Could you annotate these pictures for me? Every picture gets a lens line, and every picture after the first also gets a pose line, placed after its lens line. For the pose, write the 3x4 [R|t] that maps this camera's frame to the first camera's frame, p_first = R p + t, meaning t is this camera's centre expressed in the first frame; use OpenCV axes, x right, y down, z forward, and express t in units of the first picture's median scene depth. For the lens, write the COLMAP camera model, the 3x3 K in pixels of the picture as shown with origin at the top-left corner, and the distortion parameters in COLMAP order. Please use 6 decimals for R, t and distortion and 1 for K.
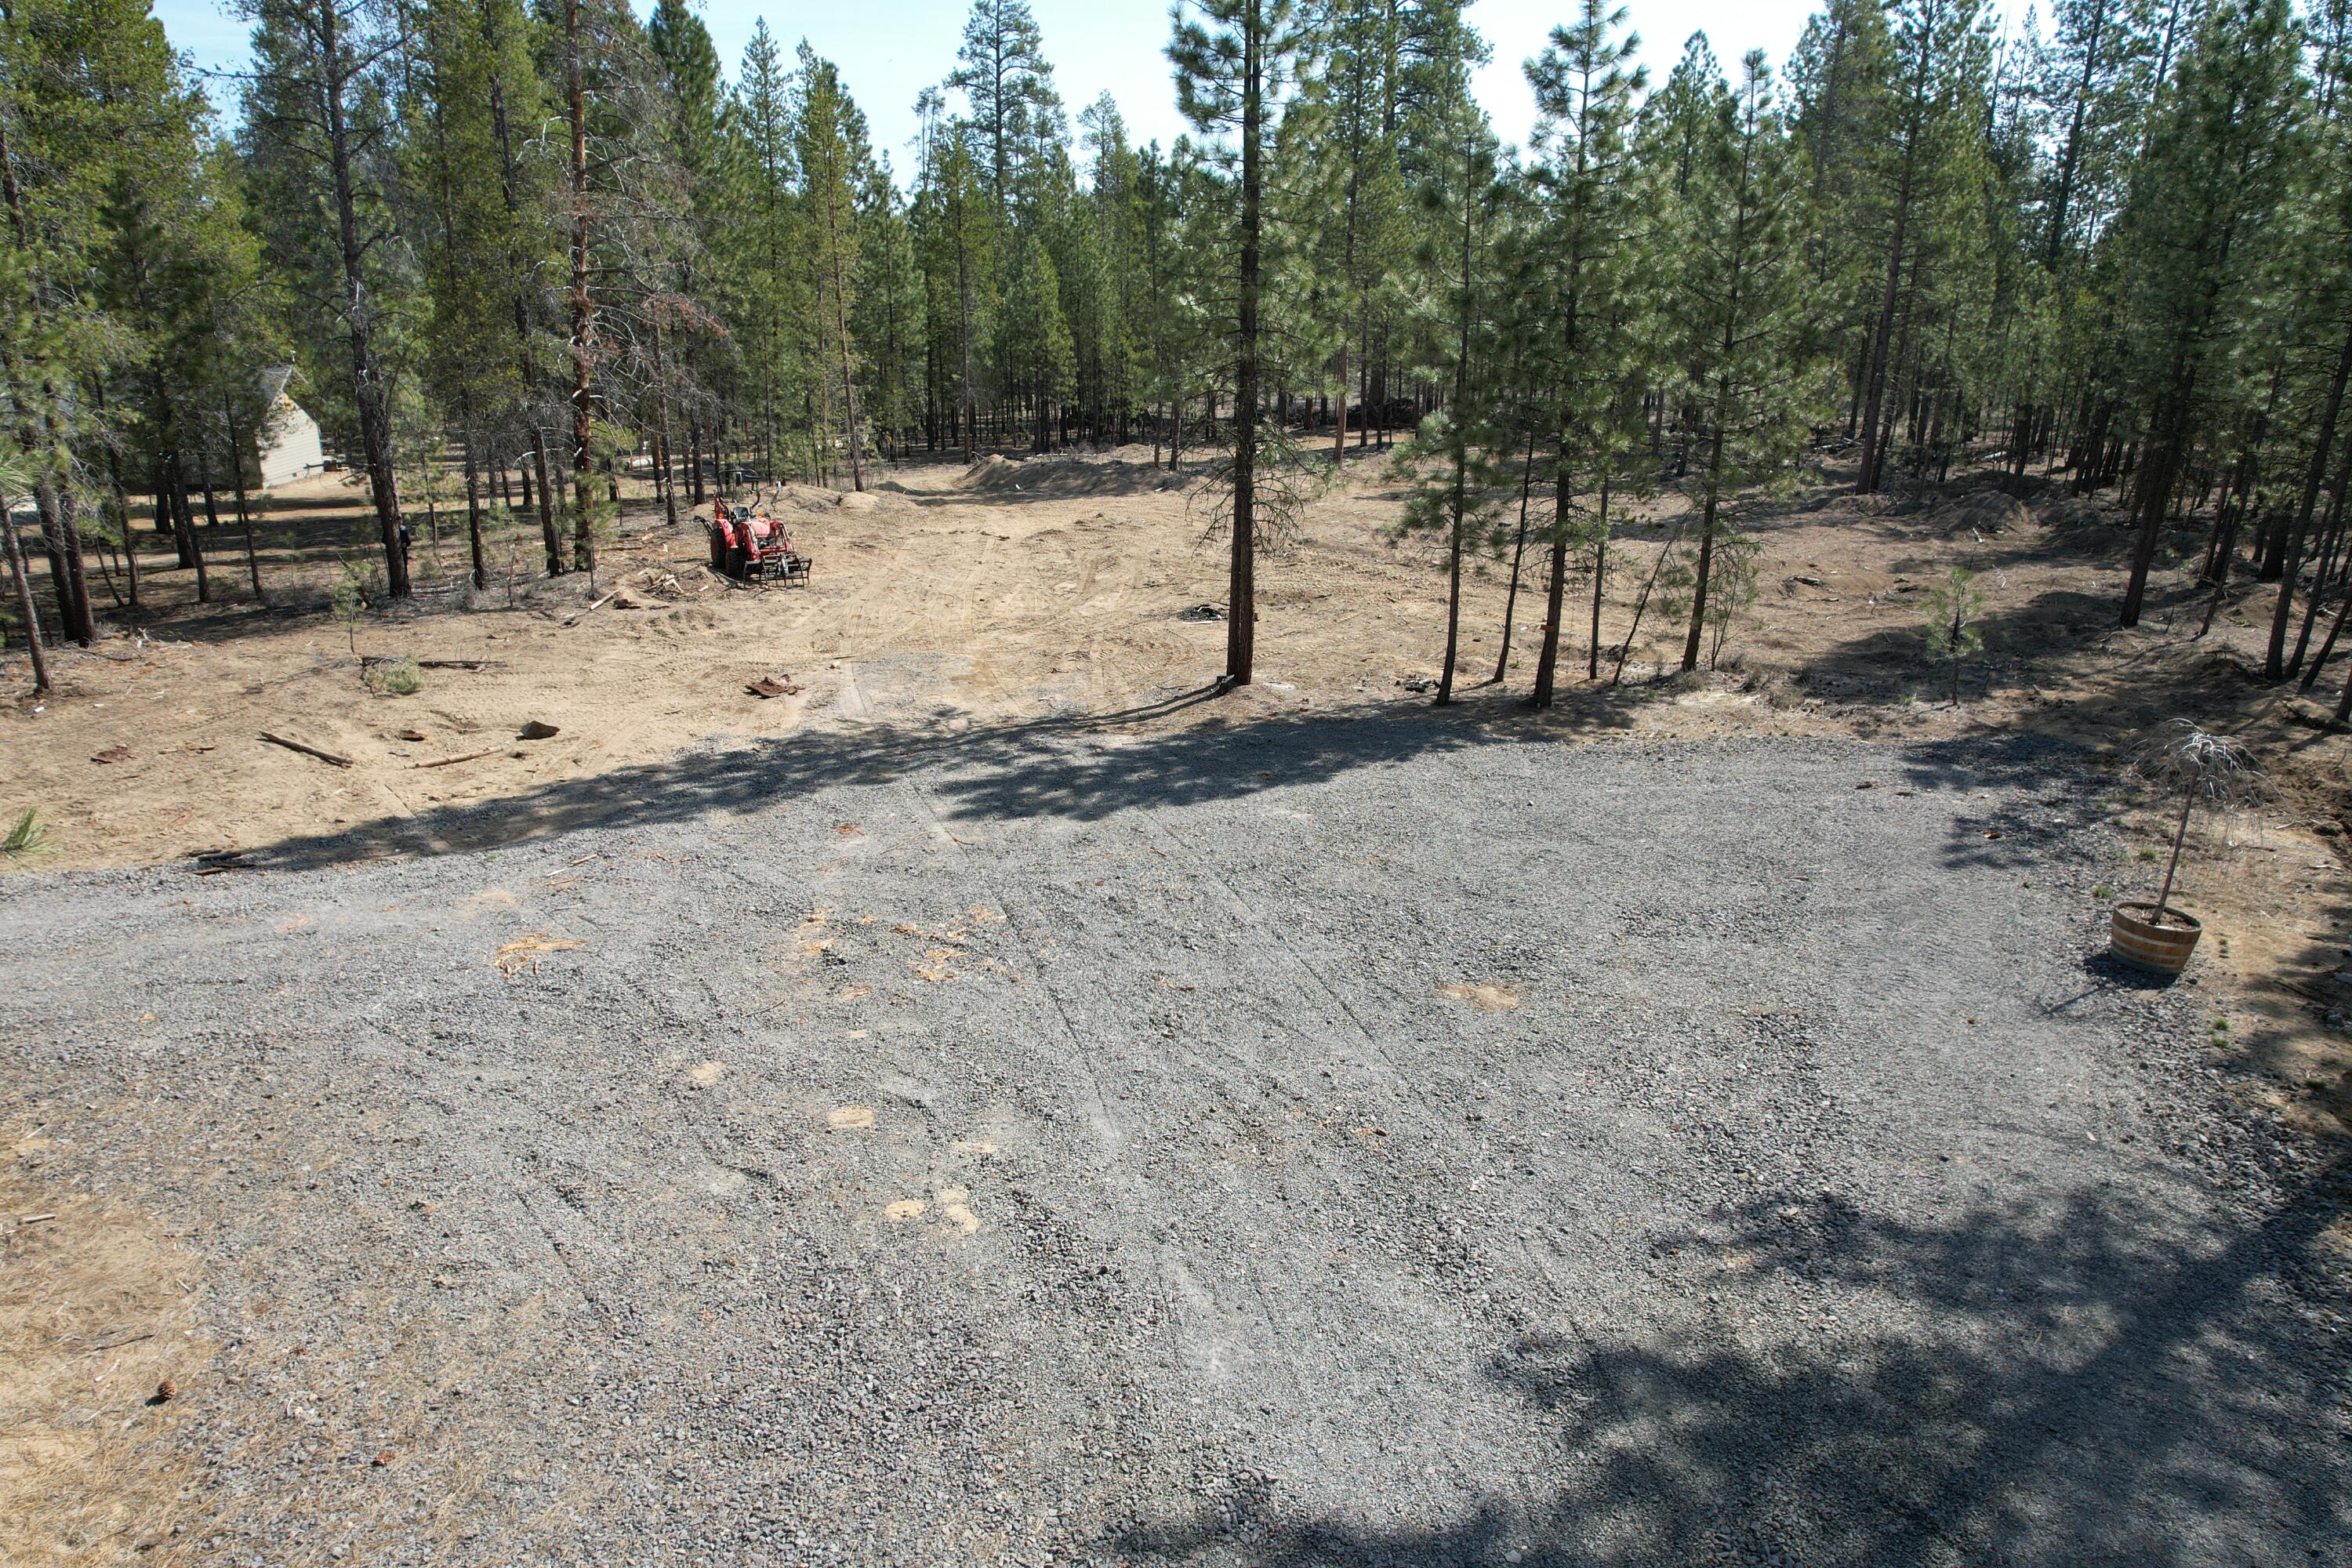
lens RADIAL K [[1507.0, 0, 1181.4], [0, 1507.0, 771.7], [0, 0, 1]] dist [-0.086595, 0.082565]
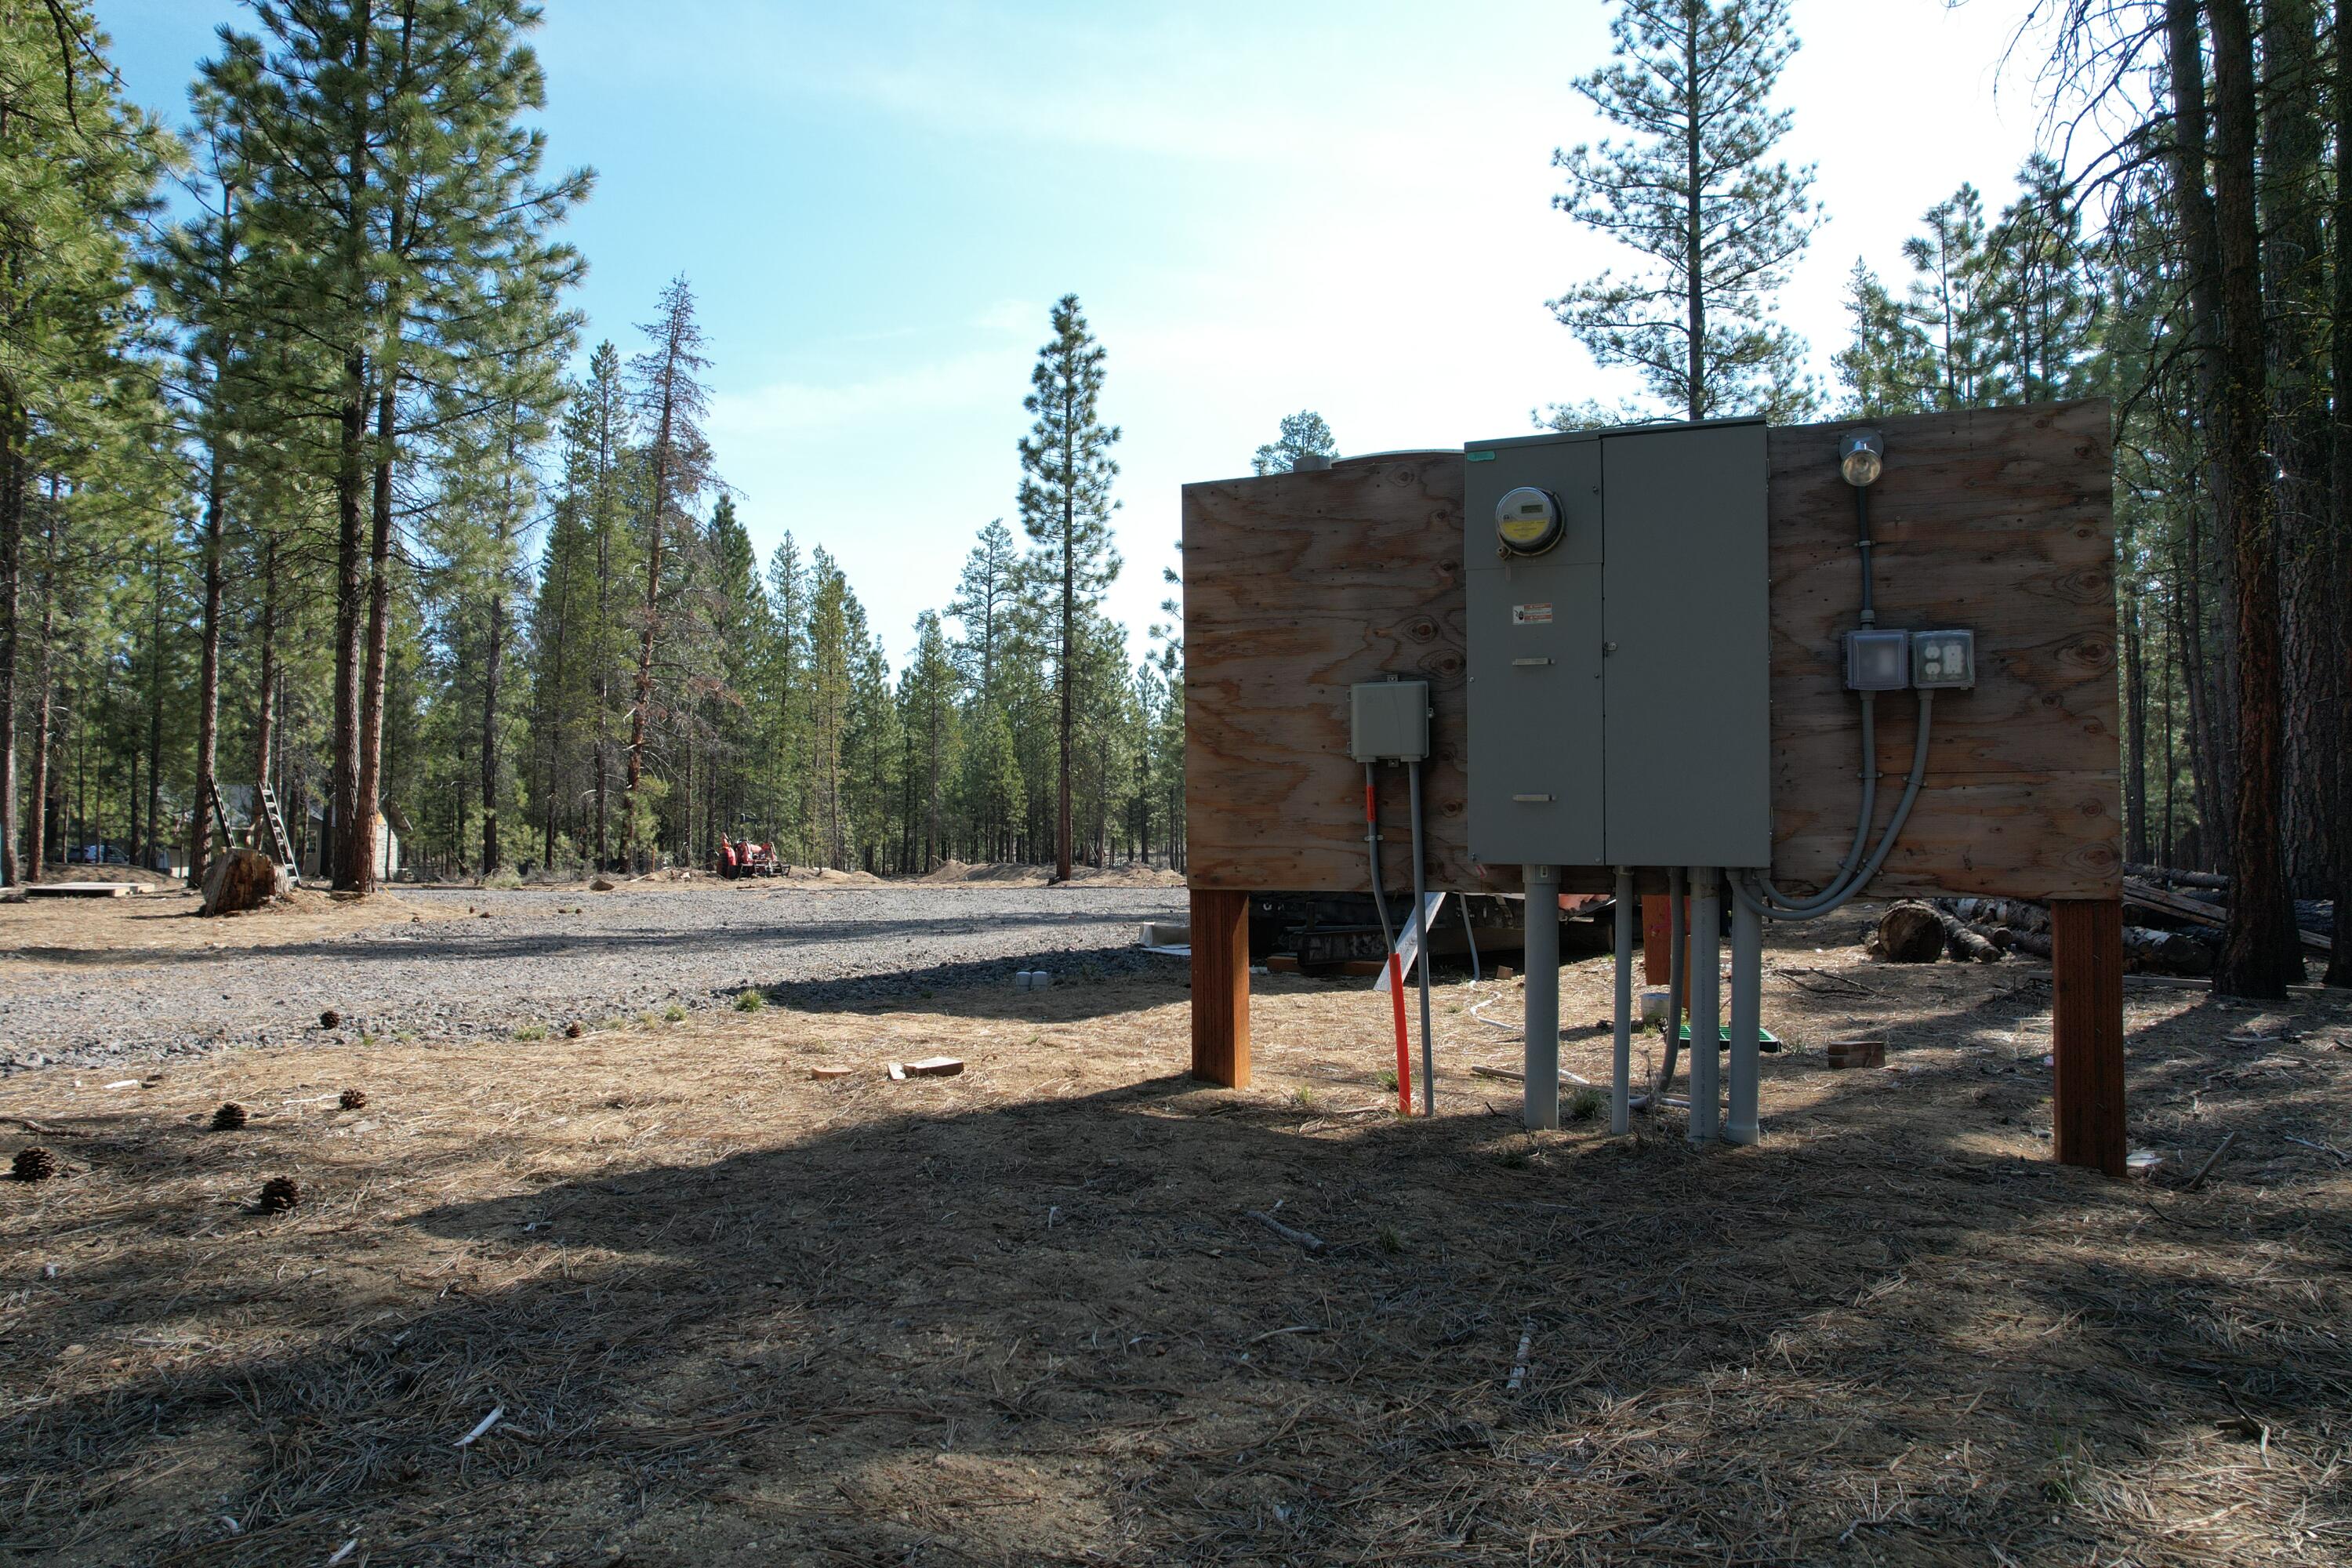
lens RADIAL K [[1497.1, 0, 1176.9], [0, 1497.1, 771.7], [0, 0, 1]] dist [-0.062971, 0.032974]
pose [[1.000000, -0.000937, 0.000348, 0.069051], [0.001000, 0.940798, -0.338966, 0.157078], [-0.000010, 0.338966, 0.940799, -0.203434]]
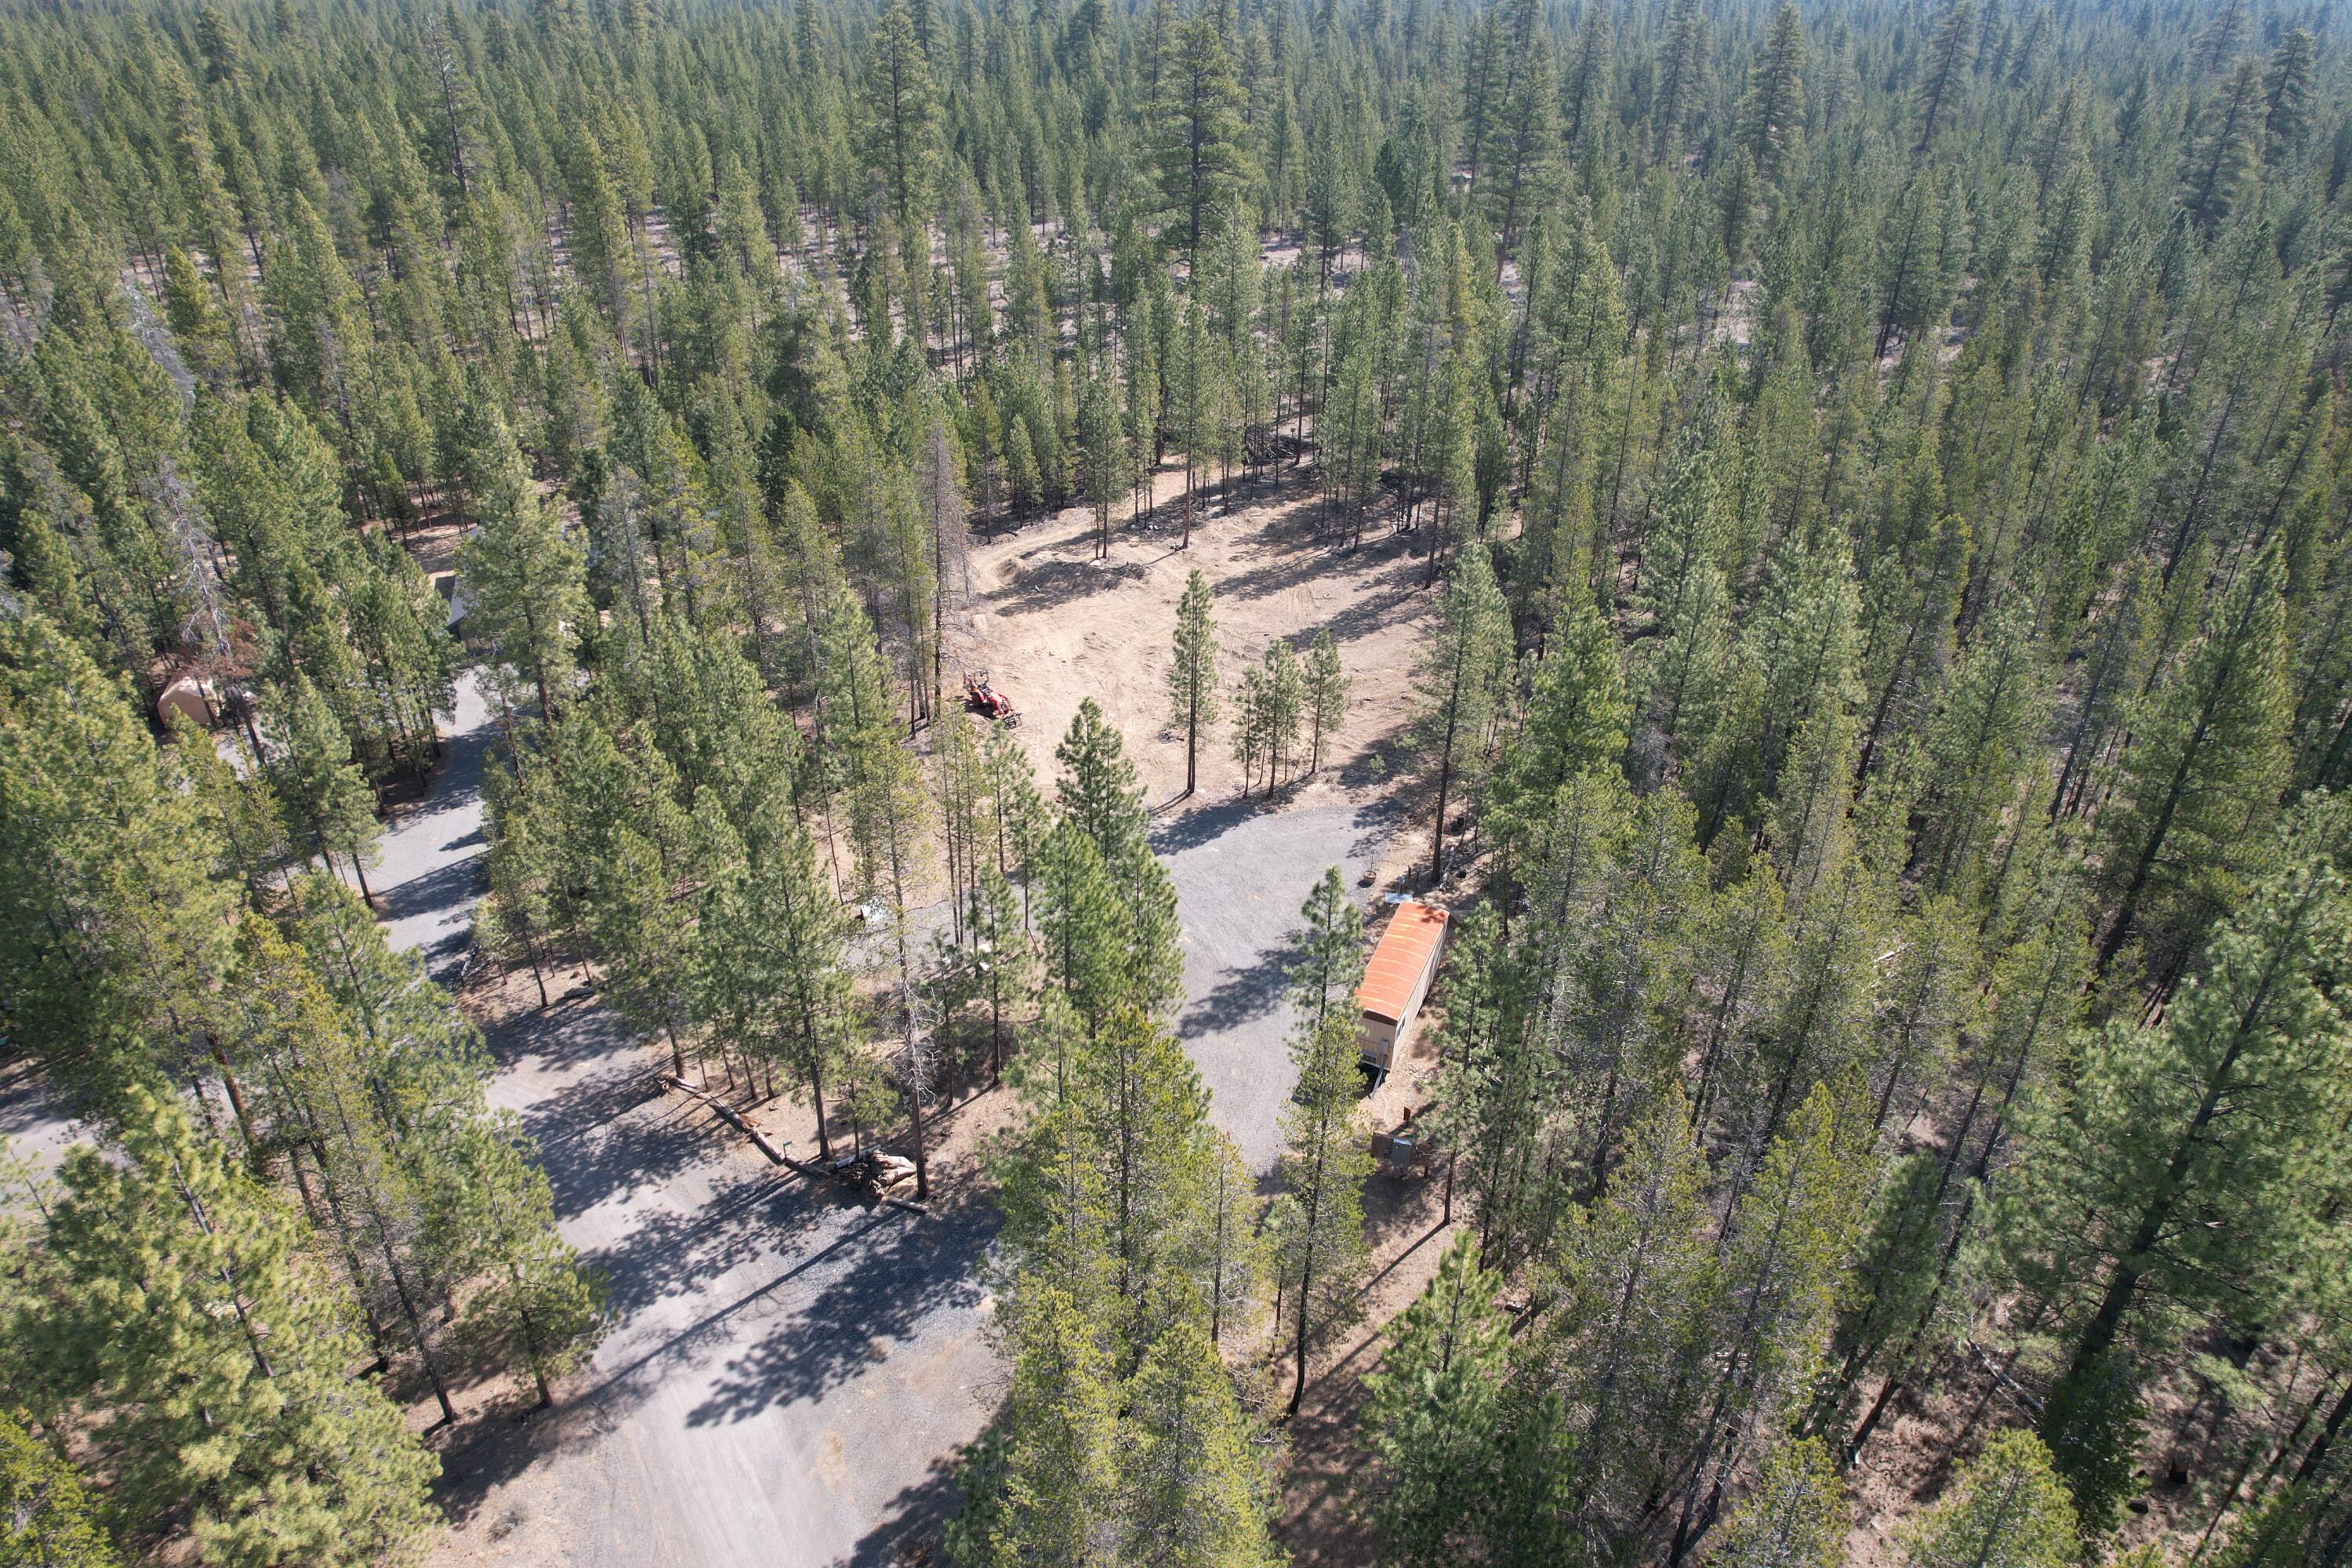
lens RADIAL K [[1497.1, 0, 1176.9], [0, 1497.1, 771.7], [0, 0, 1]] dist [-0.062971, 0.032974]
pose [[0.990000, -0.066337, 0.124496, -0.209453], [0.038191, 0.975613, 0.216149, -0.419773], [-0.135799, -0.209233, 0.968391, -1.184288]]
